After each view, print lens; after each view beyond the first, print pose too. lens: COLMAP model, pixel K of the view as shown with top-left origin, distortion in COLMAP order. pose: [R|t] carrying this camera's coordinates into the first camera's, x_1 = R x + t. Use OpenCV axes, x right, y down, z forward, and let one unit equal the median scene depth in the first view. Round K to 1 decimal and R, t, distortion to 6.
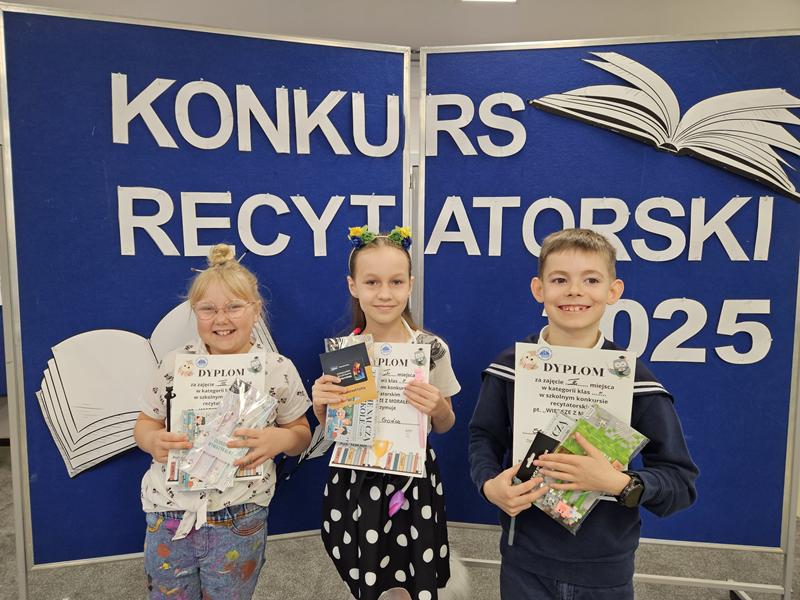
lens RADIAL K [[691.1, 0, 400.0], [0, 691.1, 300.0], [0, 0, 1]] dist [0.191332, -0.268811]
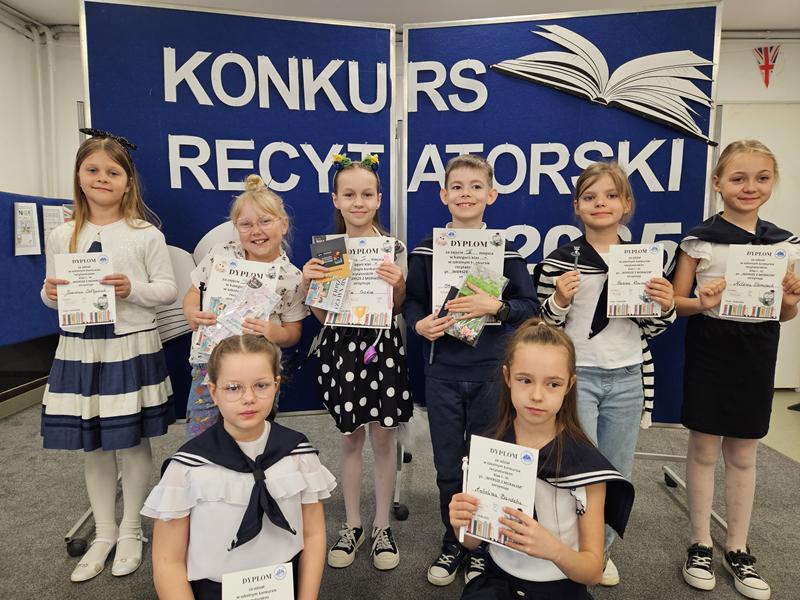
lens RADIAL K [[691.1, 0, 400.0], [0, 691.1, 300.0], [0, 0, 1]] dist [0.191332, -0.268811]
pose [[0.997674, 0.004023, -0.068047, 0.113970], [-0.003762, 0.999985, 0.003953, 0.131238], [0.068061, -0.003687, 0.997674, -0.265607]]
